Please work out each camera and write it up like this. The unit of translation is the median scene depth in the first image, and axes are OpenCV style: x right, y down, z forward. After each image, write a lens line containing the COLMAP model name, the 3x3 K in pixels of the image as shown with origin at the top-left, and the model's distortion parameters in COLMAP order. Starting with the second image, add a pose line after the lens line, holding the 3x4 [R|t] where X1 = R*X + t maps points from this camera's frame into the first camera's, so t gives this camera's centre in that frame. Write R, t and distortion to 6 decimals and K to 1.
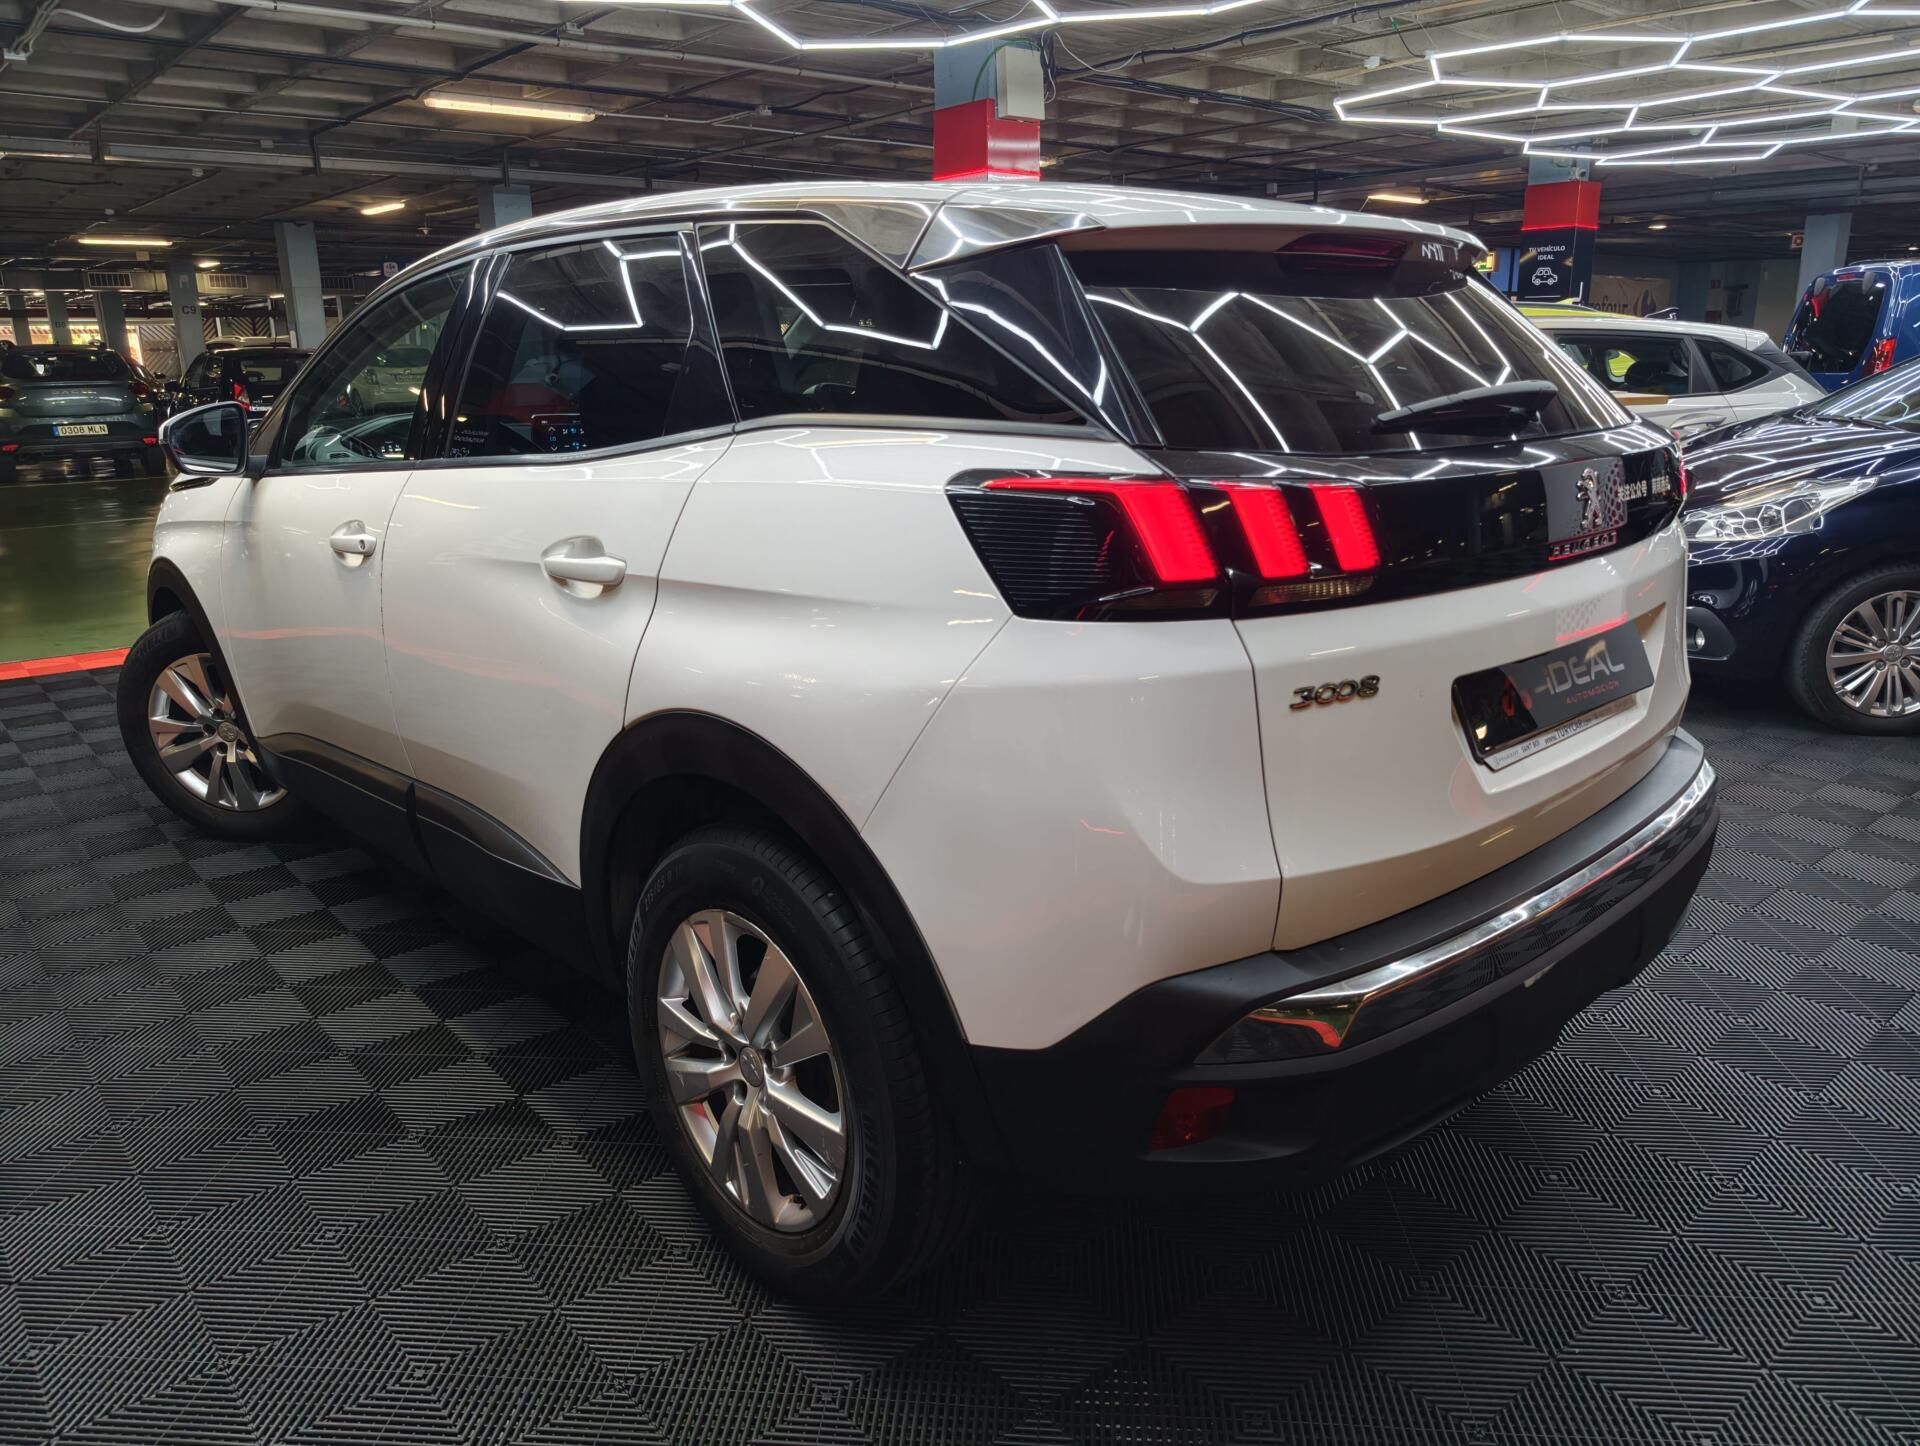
lens RADIAL K [[1311.3, 0, 960.0], [0, 1311.3, 723.0], [0, 0, 1]] dist [-0.001932, -0.000641]
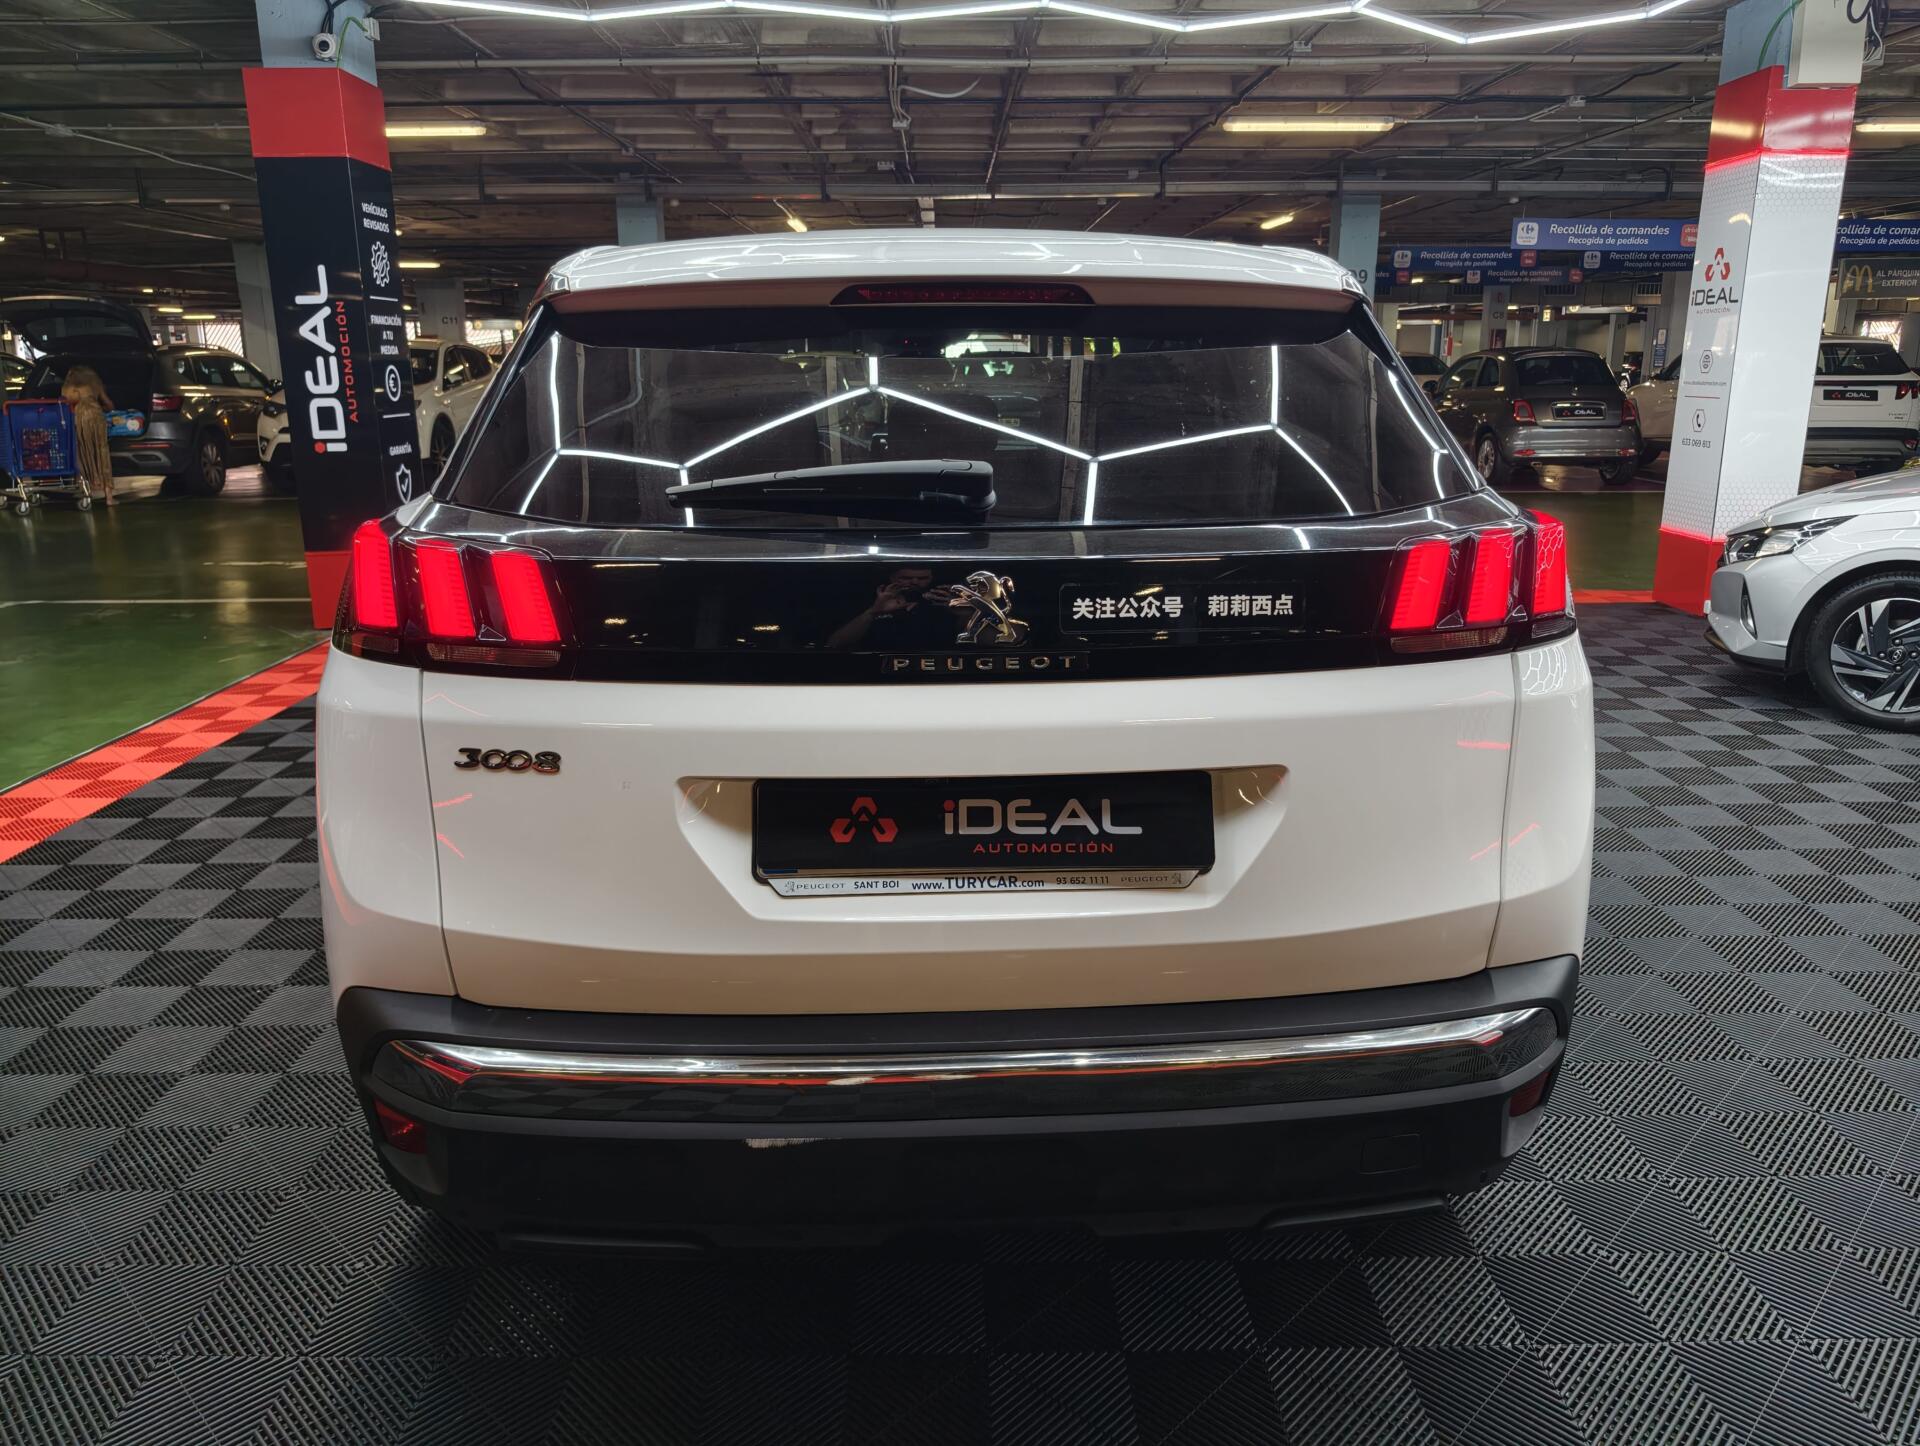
lens RADIAL K [[1340.7, 0, 964.9], [0, 1340.7, 699.1], [0, 0, 1]] dist [-0.000628, 0.003000]
pose [[0.779144, 0.166801, -0.604245, 0.198212], [-0.182167, 0.982596, 0.036348, -0.028804], [0.599791, 0.081753, 0.795969, 0.067125]]
